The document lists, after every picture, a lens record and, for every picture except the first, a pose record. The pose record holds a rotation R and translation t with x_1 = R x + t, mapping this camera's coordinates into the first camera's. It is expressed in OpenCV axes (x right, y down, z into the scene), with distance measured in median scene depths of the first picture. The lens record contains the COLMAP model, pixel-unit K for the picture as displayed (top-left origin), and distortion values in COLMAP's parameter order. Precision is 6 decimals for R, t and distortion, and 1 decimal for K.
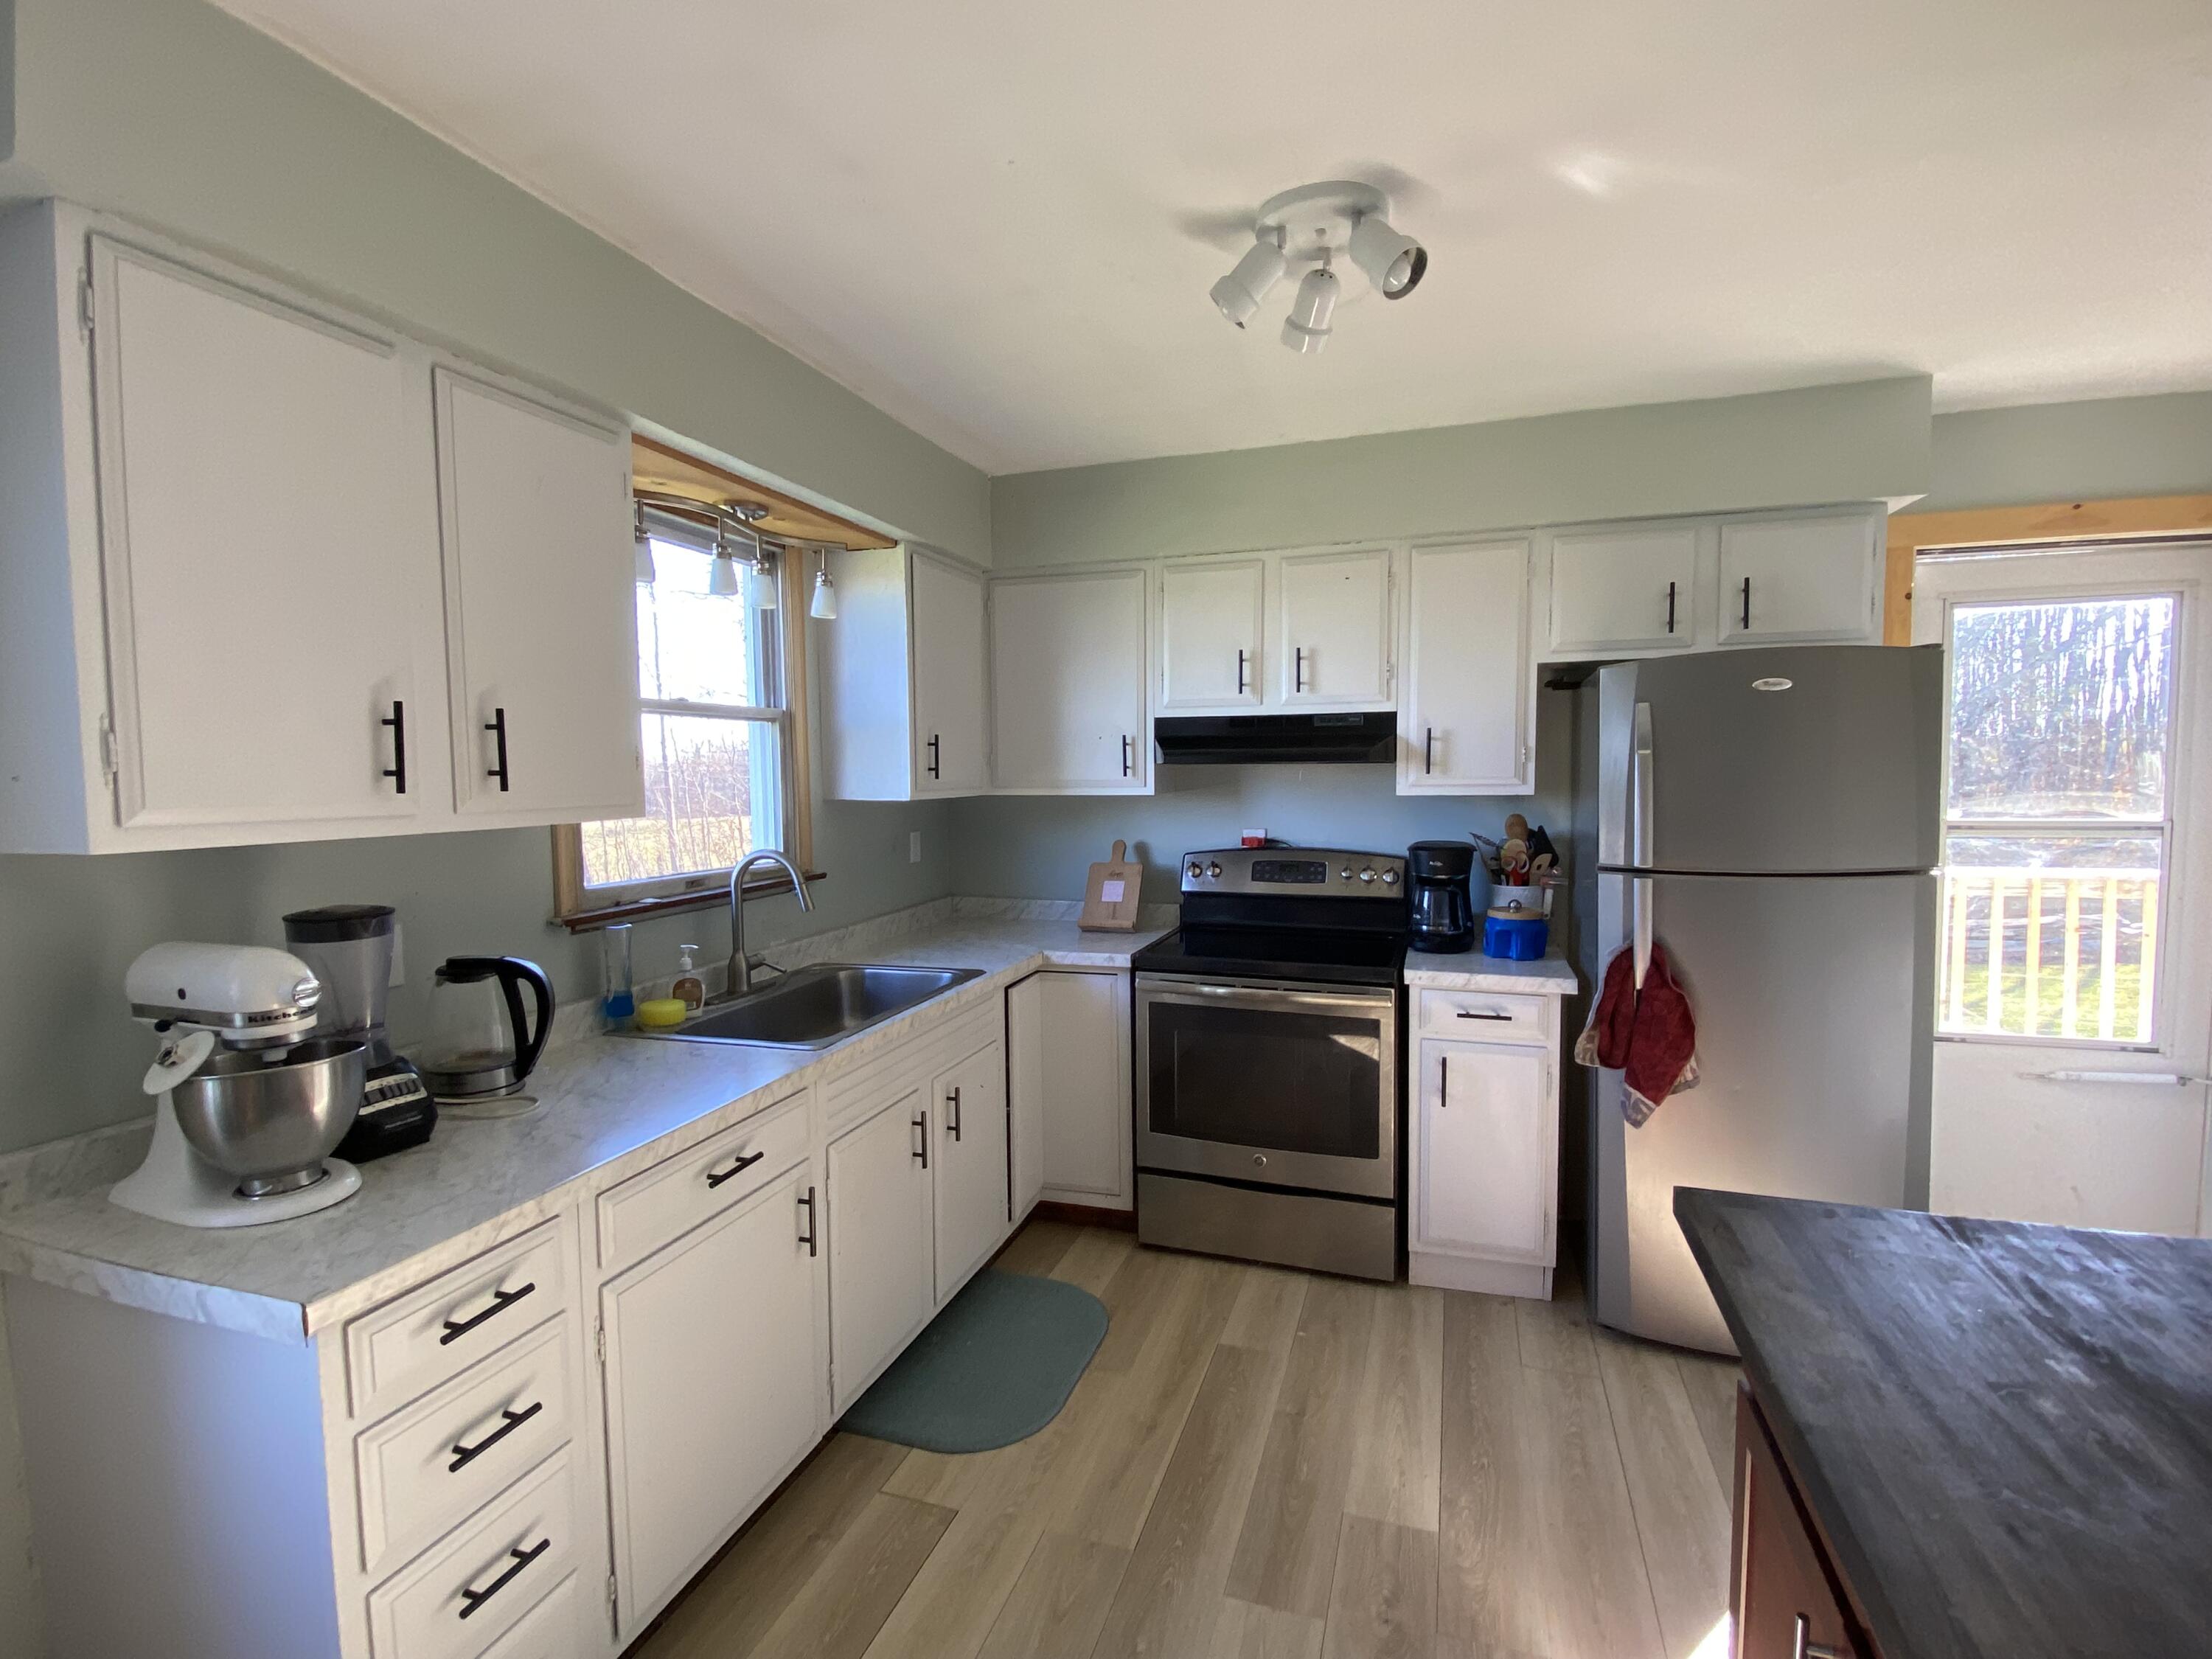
lens RADIAL K [[1046.3, 0, 1106.0], [0, 1046.3, 829.5], [0, 0, 1]] dist [0.021829, -0.021059]
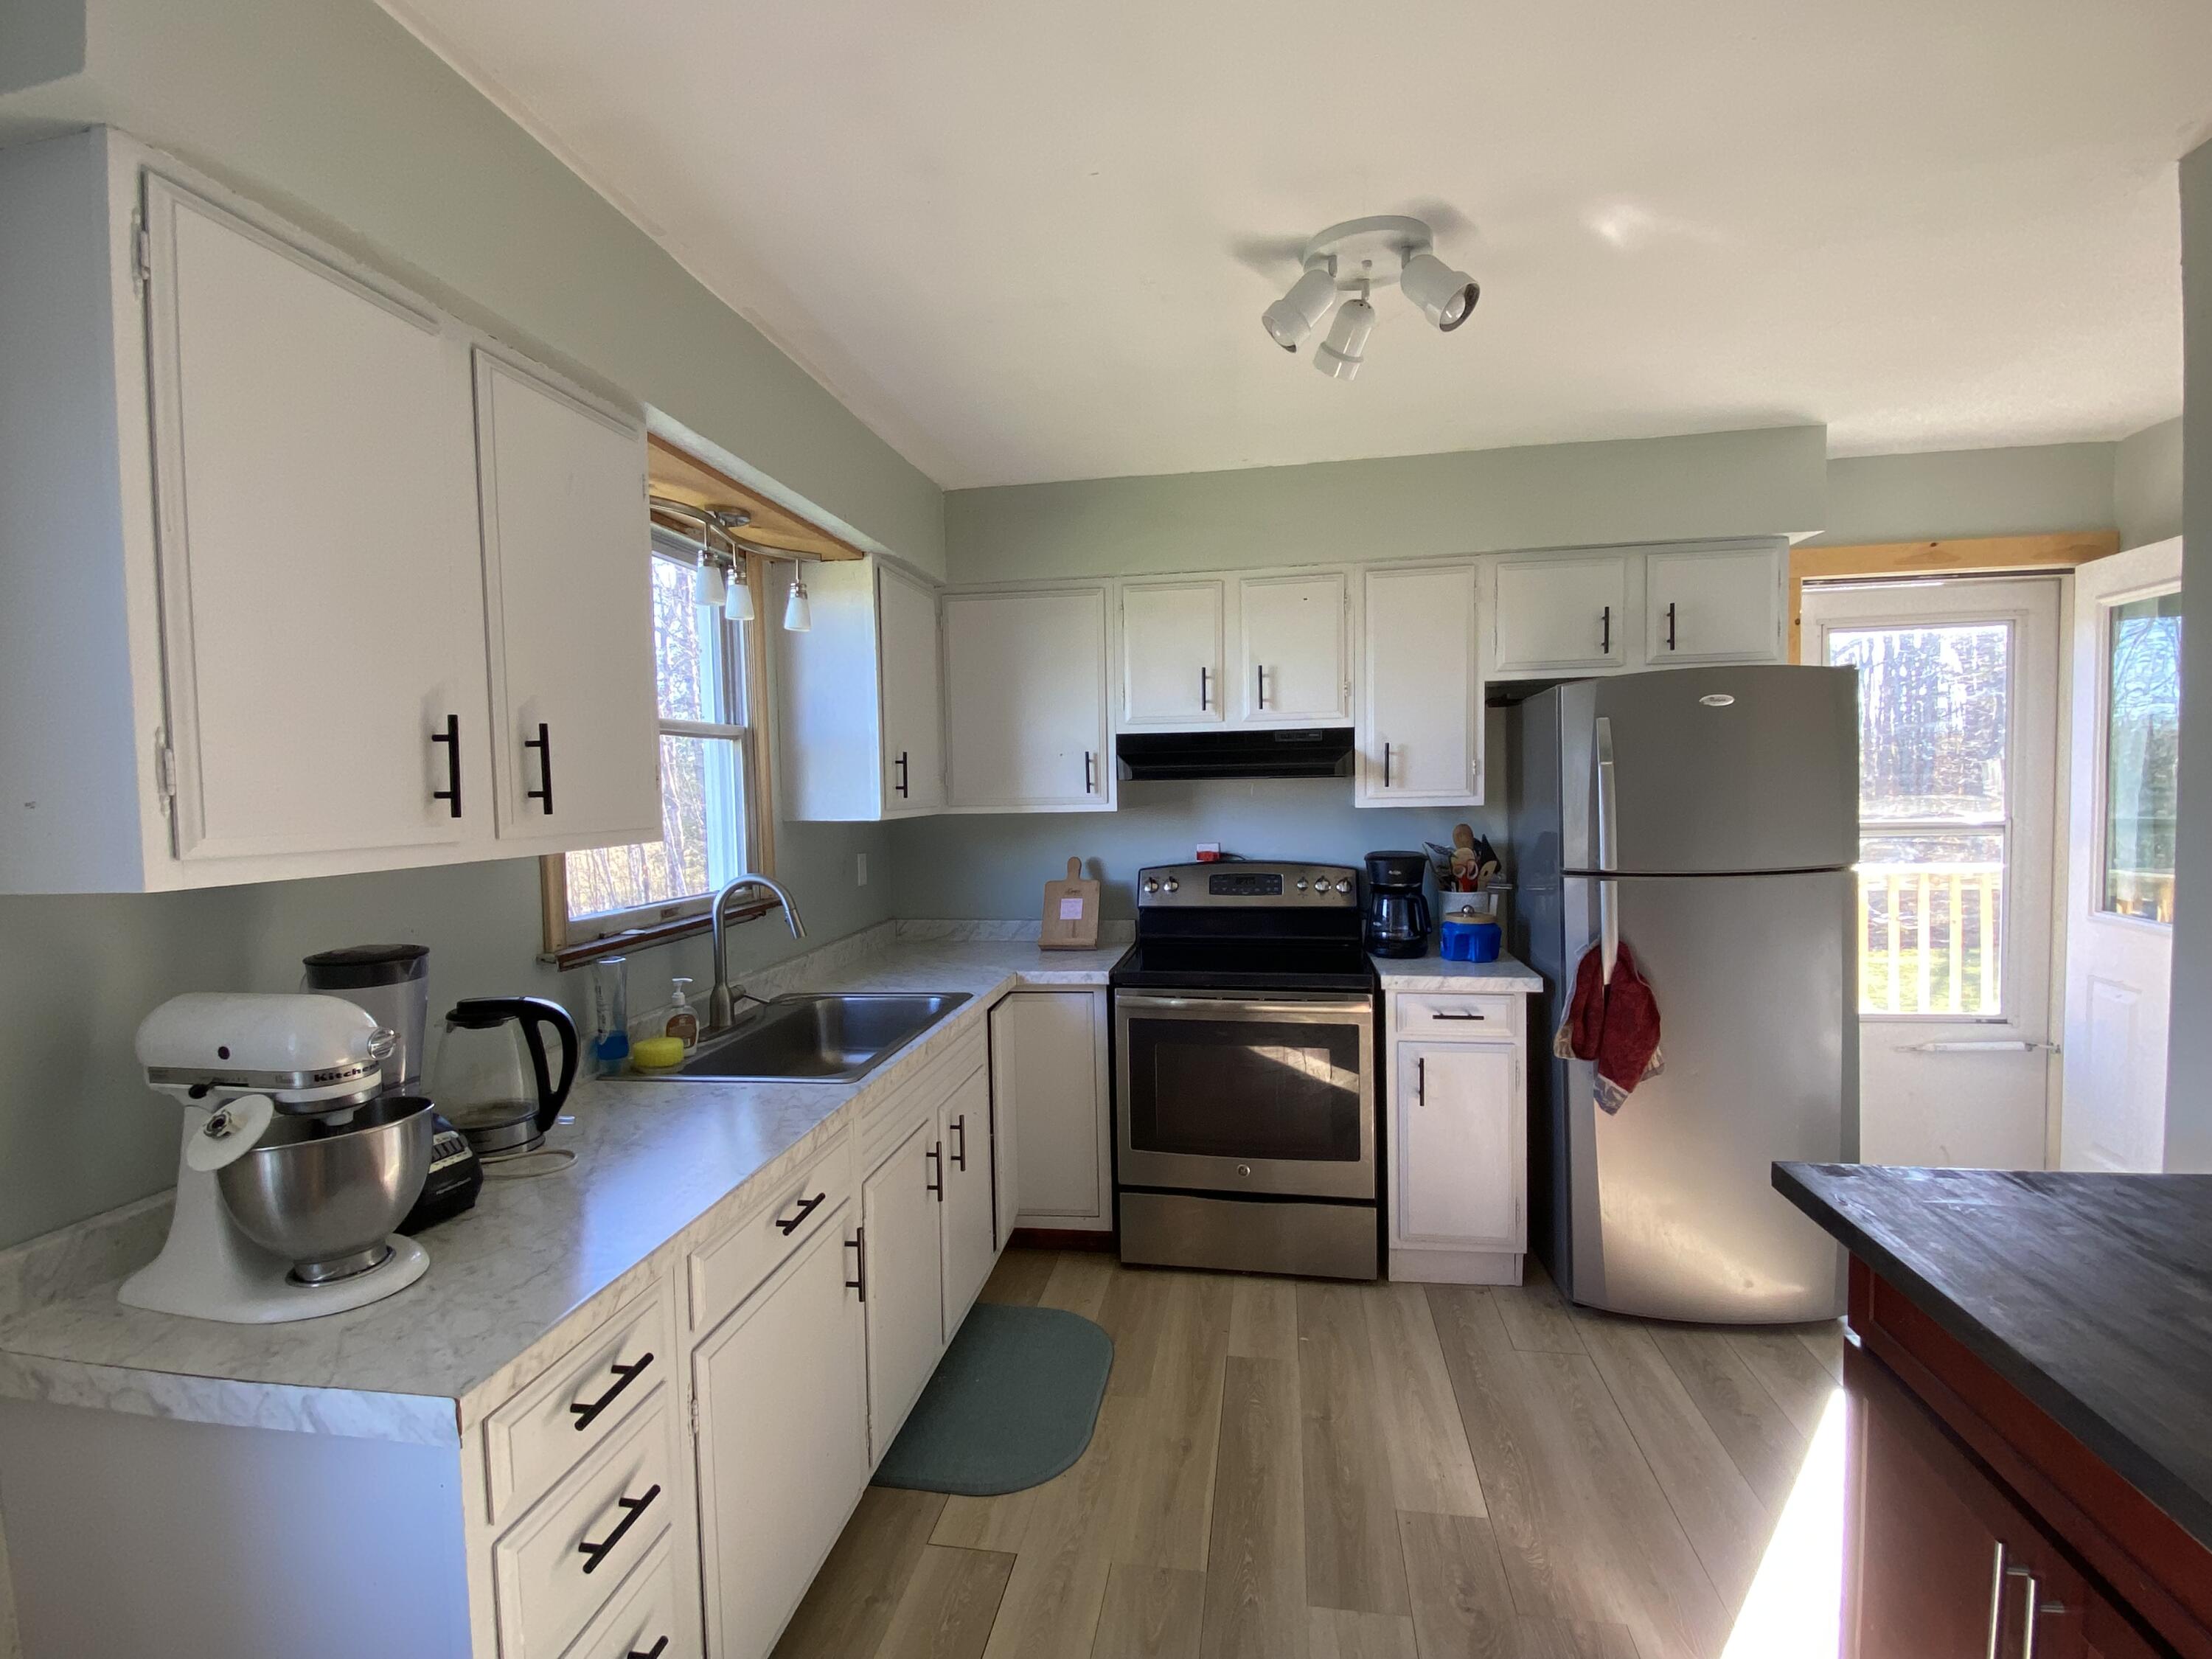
lens RADIAL K [[1046.3, 0, 1106.0], [0, 1046.3, 829.5], [0, 0, 1]] dist [0.021829, -0.021059]
pose [[0.988012, -0.018108, 0.153312, -0.159924], [0.020957, 0.999636, -0.016993, 0.001708], [-0.152948, 0.020002, 0.988032, 0.018336]]
